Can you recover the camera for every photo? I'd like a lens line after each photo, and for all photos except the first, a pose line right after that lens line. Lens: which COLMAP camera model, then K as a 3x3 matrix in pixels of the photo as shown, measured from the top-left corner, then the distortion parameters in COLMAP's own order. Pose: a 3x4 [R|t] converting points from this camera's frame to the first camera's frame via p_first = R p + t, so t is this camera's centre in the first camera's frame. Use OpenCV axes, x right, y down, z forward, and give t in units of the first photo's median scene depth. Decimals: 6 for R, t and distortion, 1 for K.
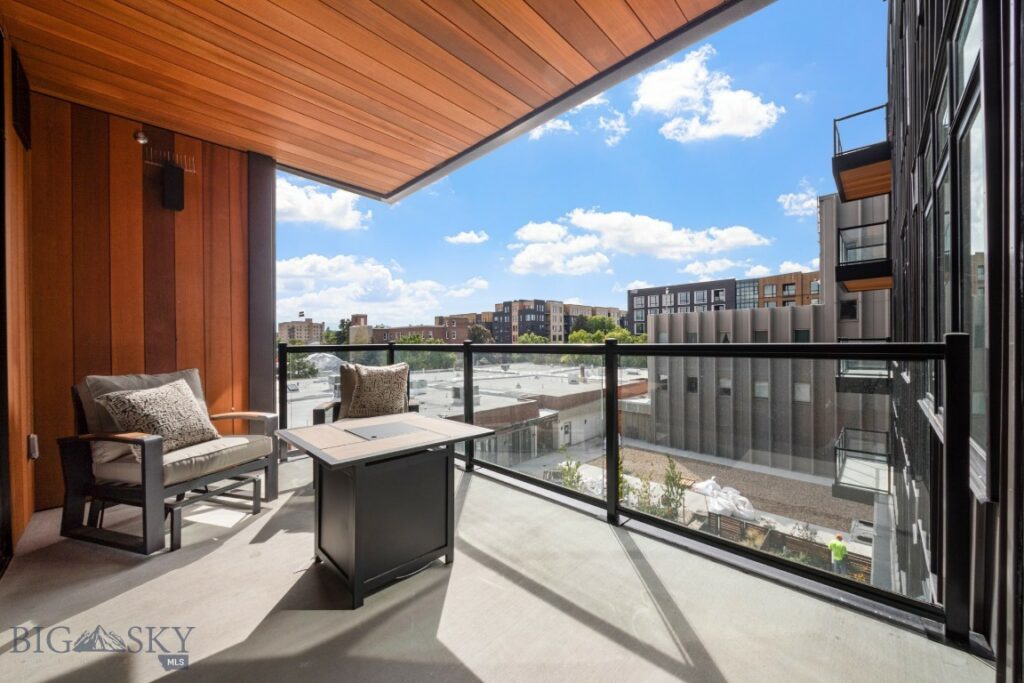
lens RADIAL K [[376.6, 0, 509.9], [0, 376.6, 340.2], [0, 0, 1]] dist [0.000092, -0.000188]
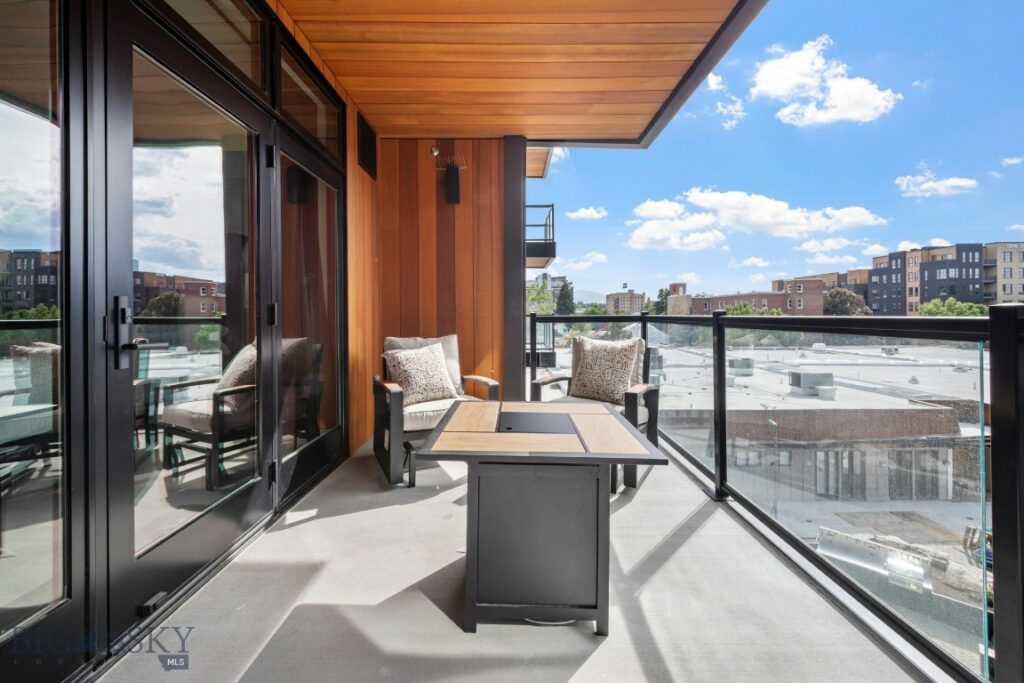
lens RADIAL K [[393.3, 0, 513.3], [0, 393.3, 313.6], [0, 0, 1]] dist [0.001297, -0.000125]
pose [[0.702915, 0.002886, -0.711268, 0.142284], [0.002700, 0.999974, 0.006726, 0.001863], [0.711268, -0.006648, 0.702889, 0.237257]]
